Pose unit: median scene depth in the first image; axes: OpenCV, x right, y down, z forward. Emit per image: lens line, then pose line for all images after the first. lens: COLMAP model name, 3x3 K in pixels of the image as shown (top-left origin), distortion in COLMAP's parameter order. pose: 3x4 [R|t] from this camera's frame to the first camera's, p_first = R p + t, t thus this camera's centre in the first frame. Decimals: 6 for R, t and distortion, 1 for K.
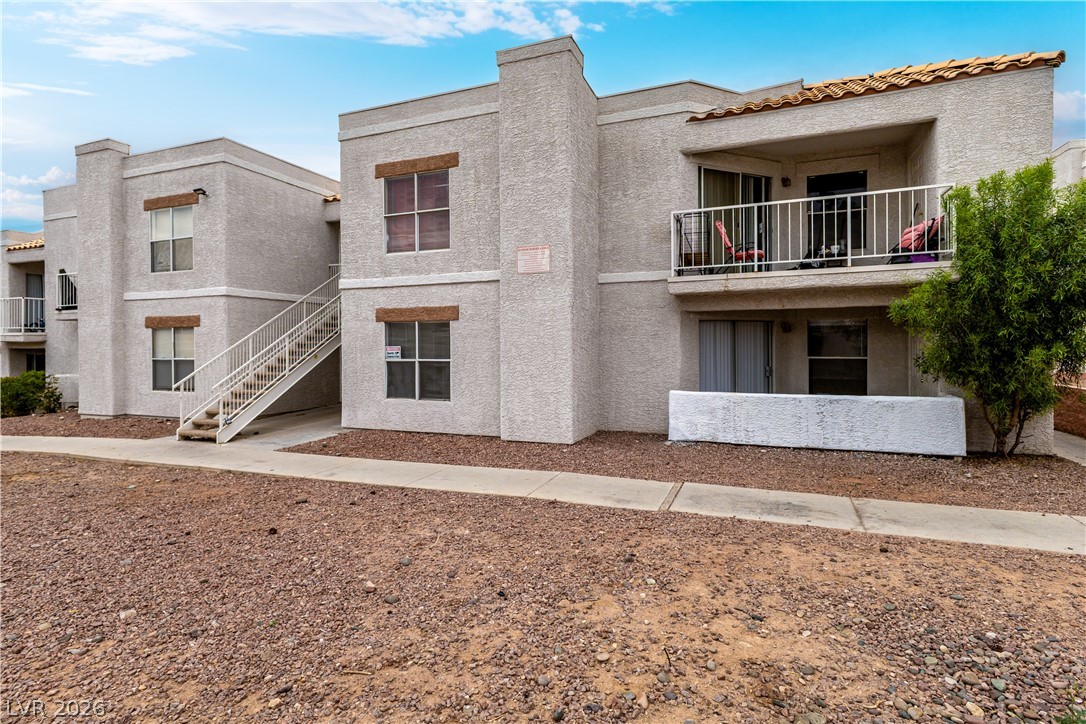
lens RADIAL K [[552.8, 0, 542.8], [0, 552.8, 343.7], [0, 0, 1]] dist [0.018213, 0.000223]
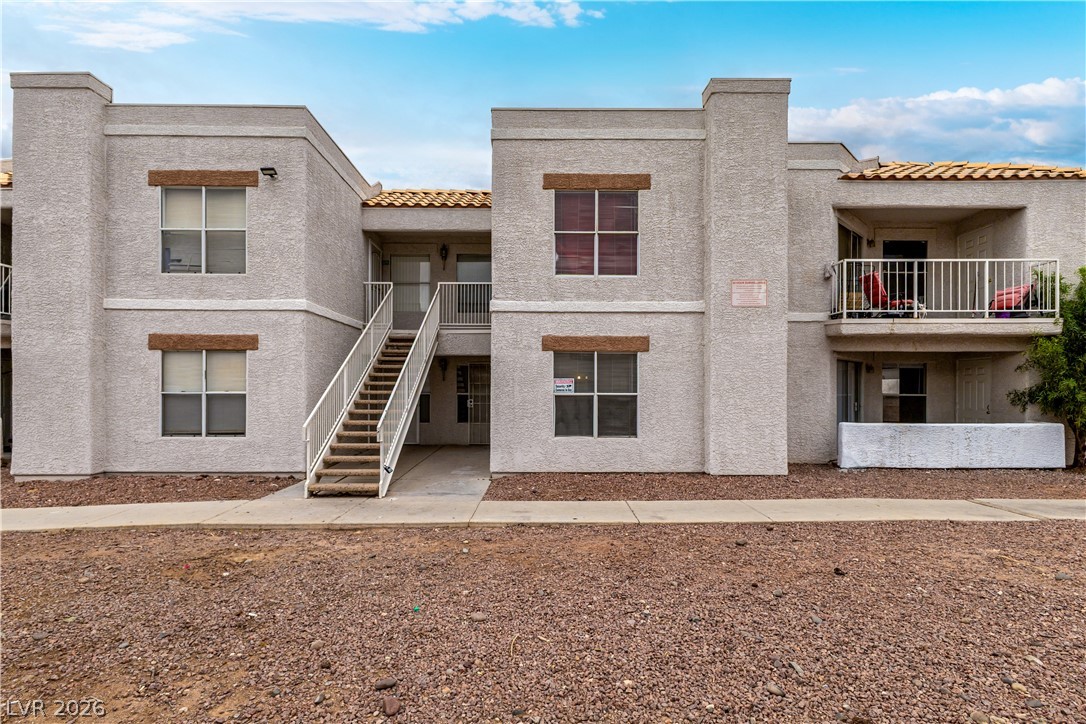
lens RADIAL K [[564.1, 0, 542.2], [0, 564.1, 387.5], [0, 0, 1]] dist [0.014003, -0.000161]
pose [[0.924311, 0.011722, 0.381459, -0.664275], [-0.010071, 0.999929, -0.006325, 0.025573], [-0.381506, 0.002005, 0.924364, 0.171638]]
